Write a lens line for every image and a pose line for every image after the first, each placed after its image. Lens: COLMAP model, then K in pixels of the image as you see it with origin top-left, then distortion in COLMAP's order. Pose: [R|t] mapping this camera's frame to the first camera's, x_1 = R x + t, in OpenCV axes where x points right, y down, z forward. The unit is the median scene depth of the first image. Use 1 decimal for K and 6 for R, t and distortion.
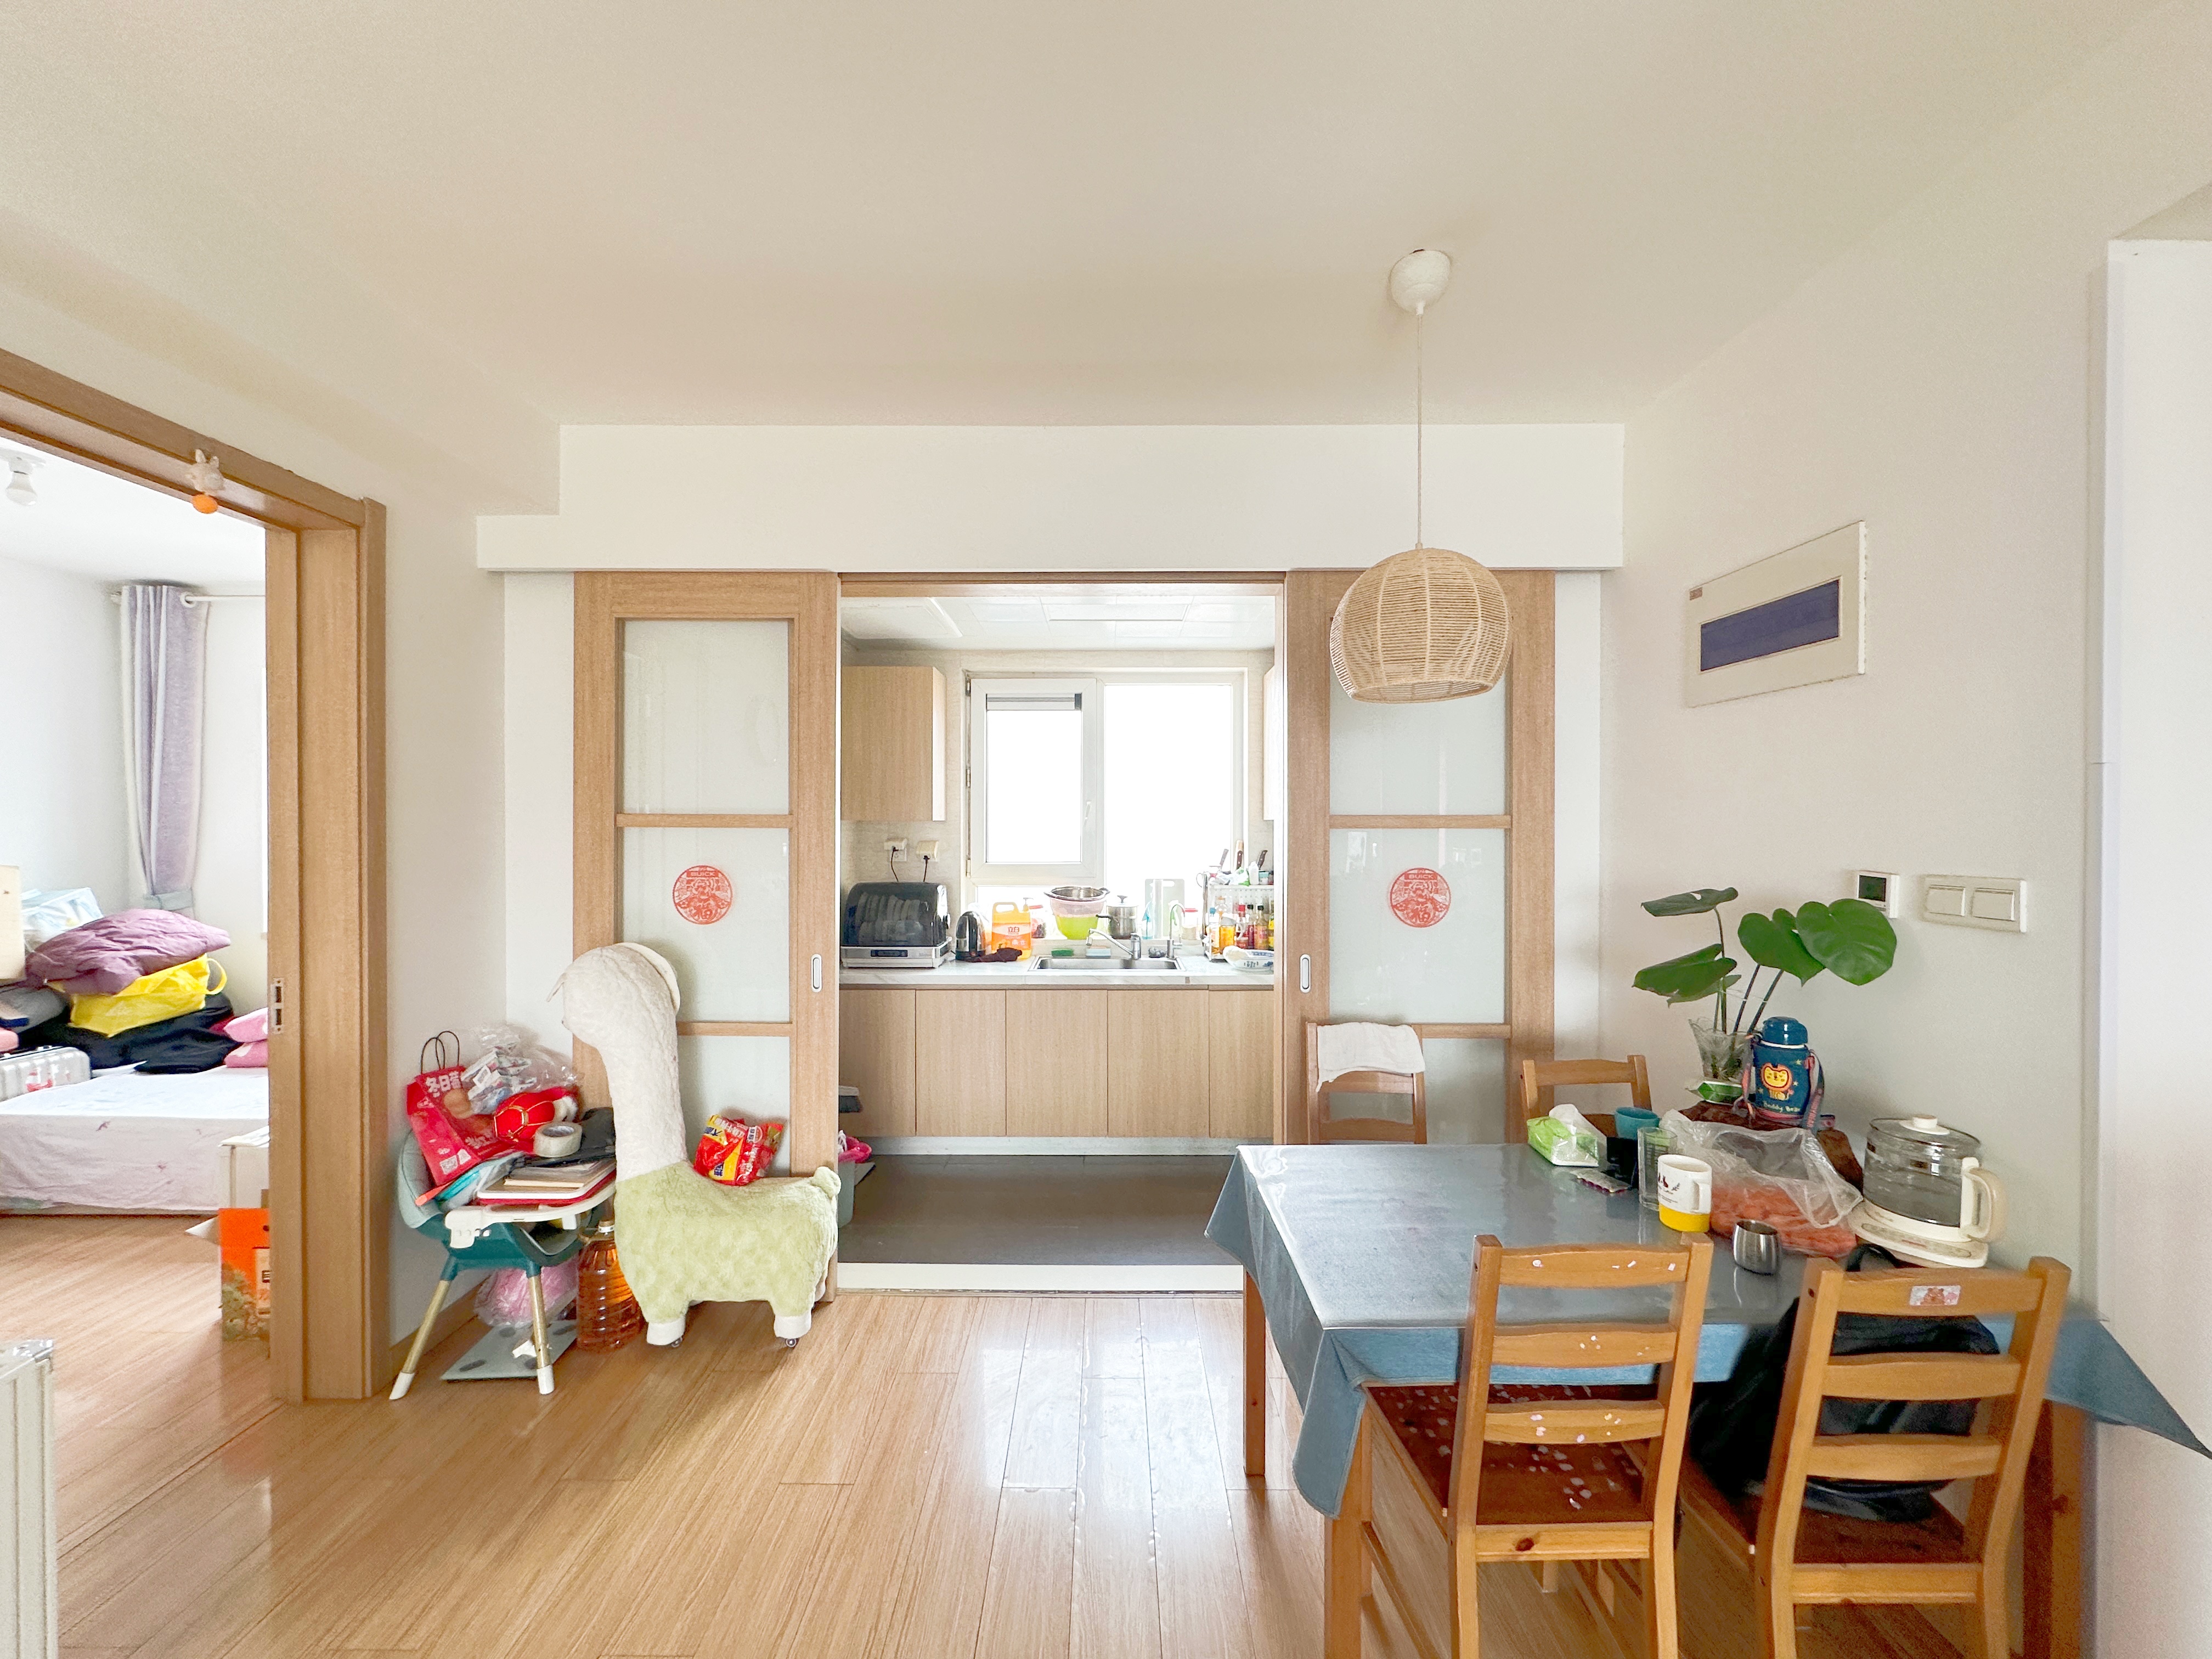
lens RADIAL K [[869.9, 0, 1114.5], [0, 869.9, 824.7], [0, 0, 1]] dist [-0.007987, 0.001151]
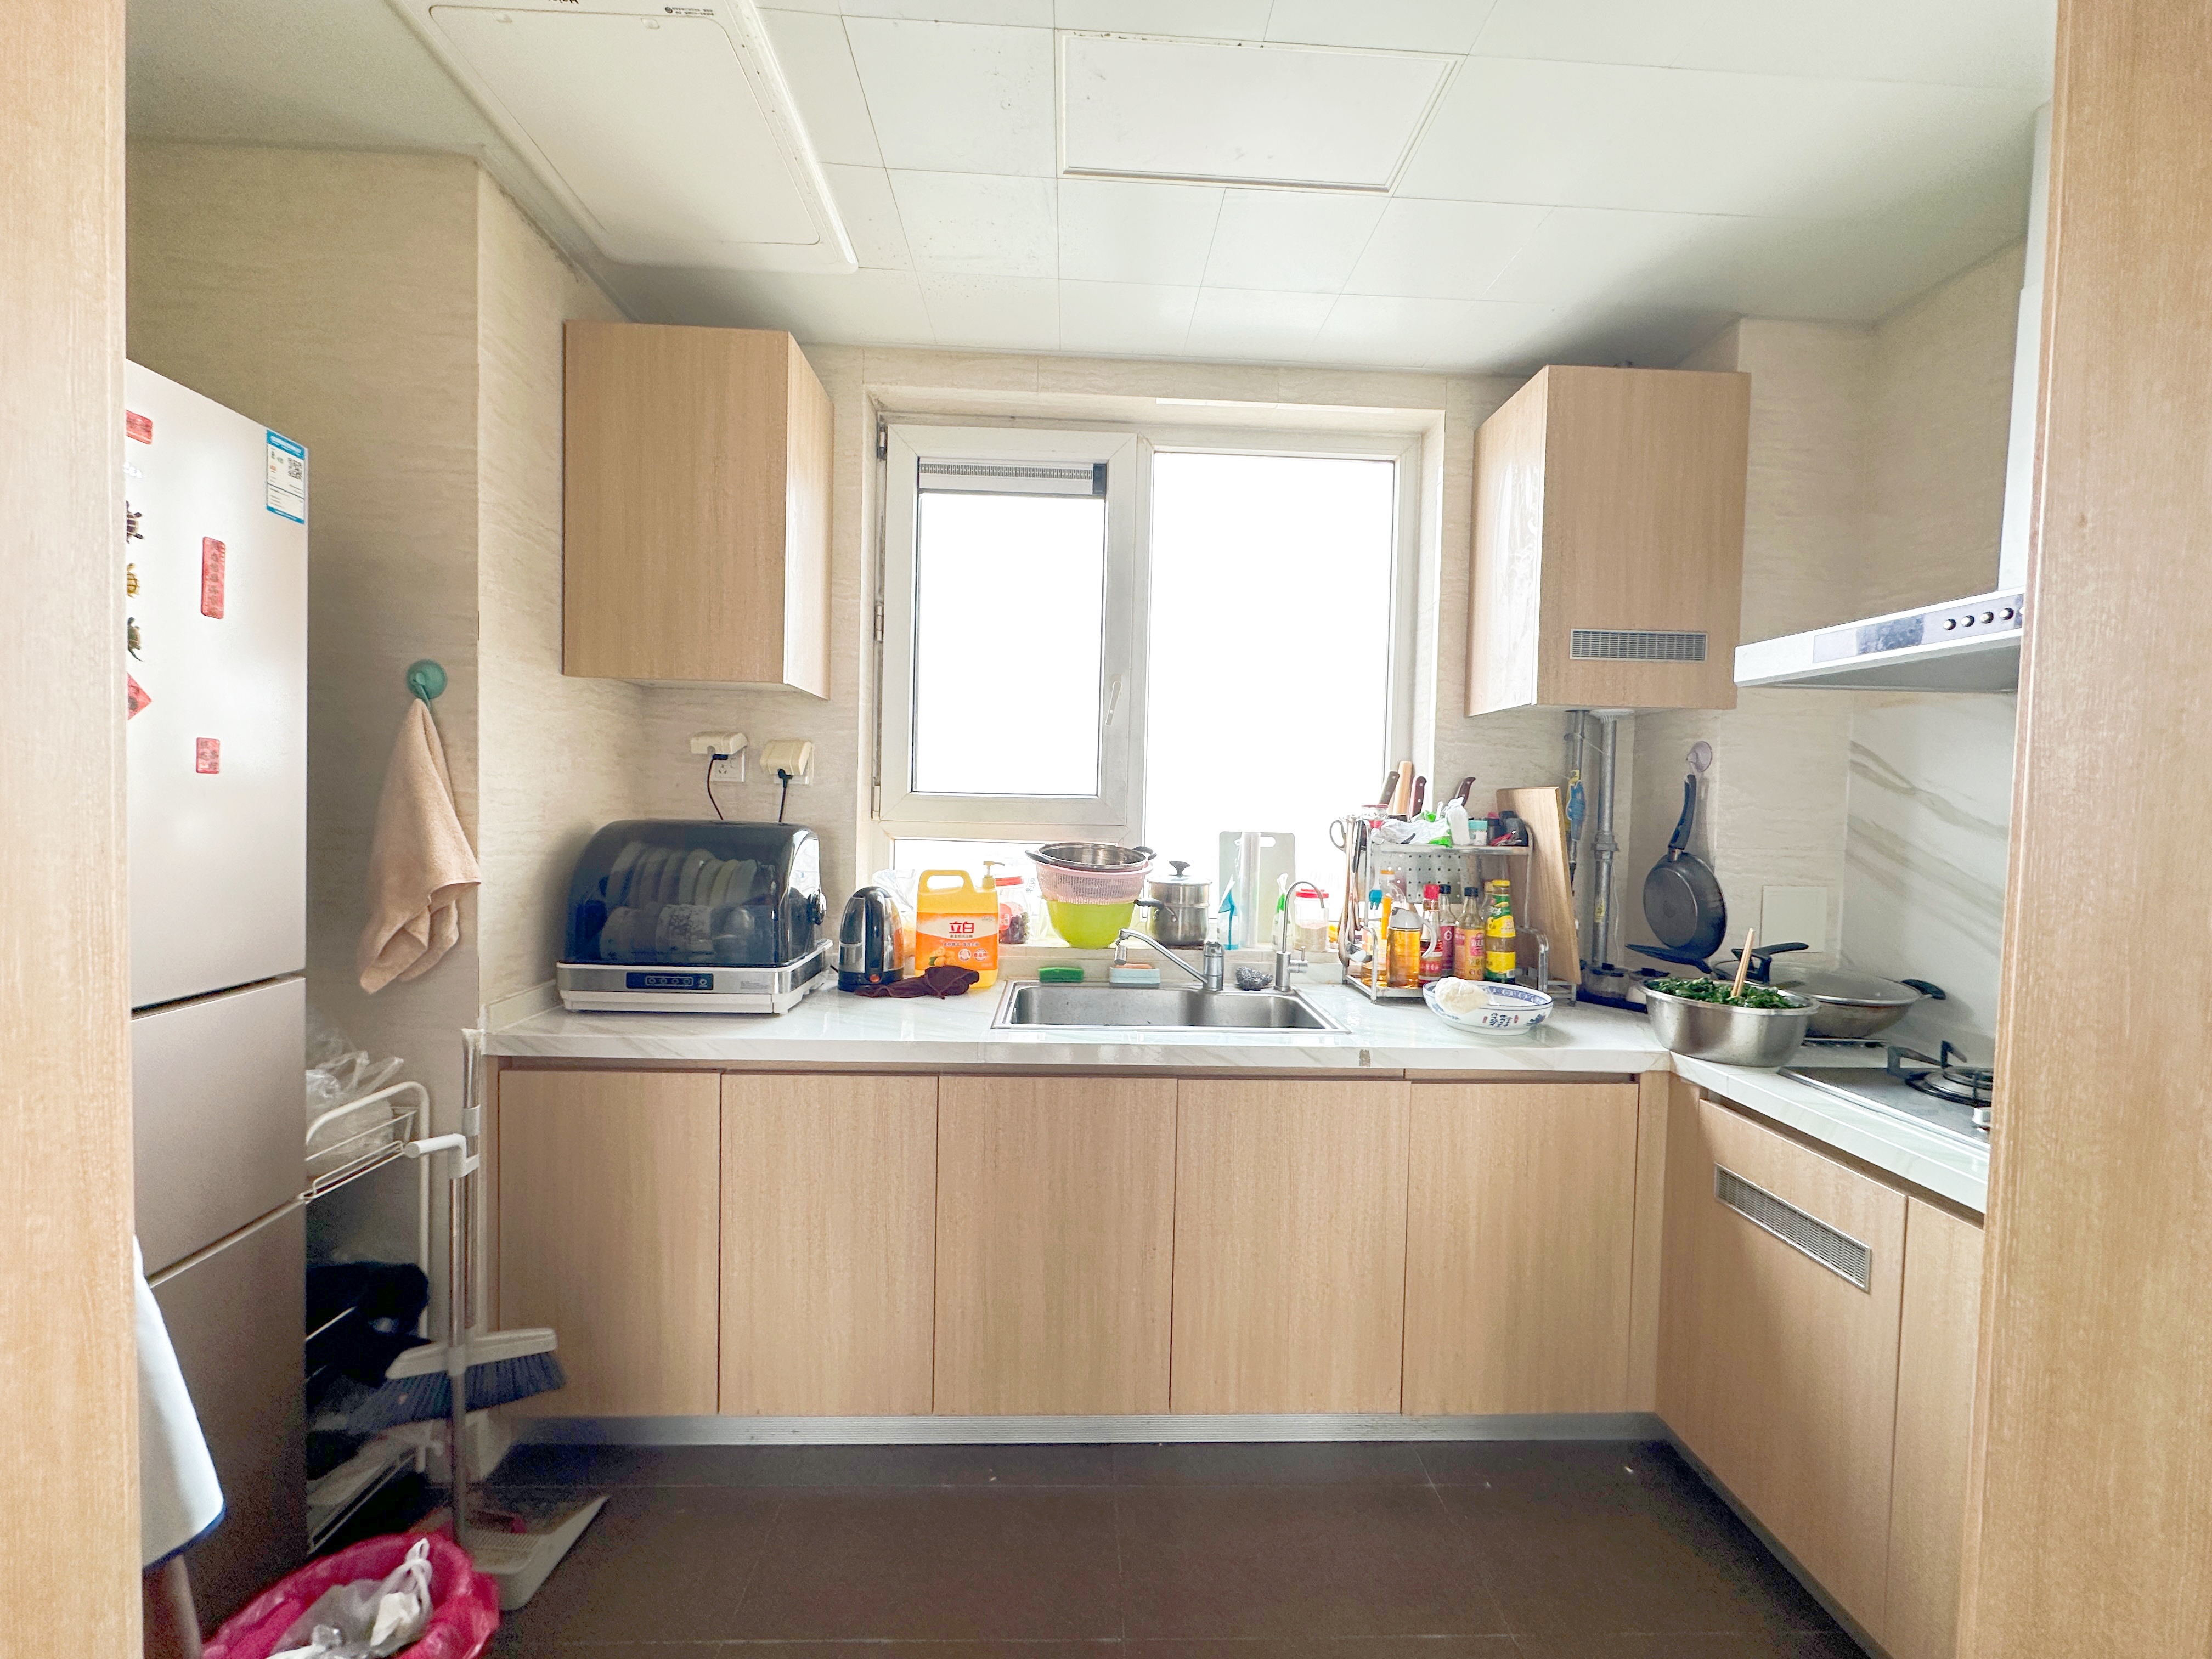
lens RADIAL K [[869.9, 0, 1115.3], [0, 869.9, 825.7], [0, 0, 1]] dist [-0.007987, 0.001151]
pose [[0.998842, 0.023342, 0.042069, -0.052642], [-0.024611, 0.999250, 0.029893, 0.048099], [-0.041340, -0.030893, 0.998667, 0.517434]]
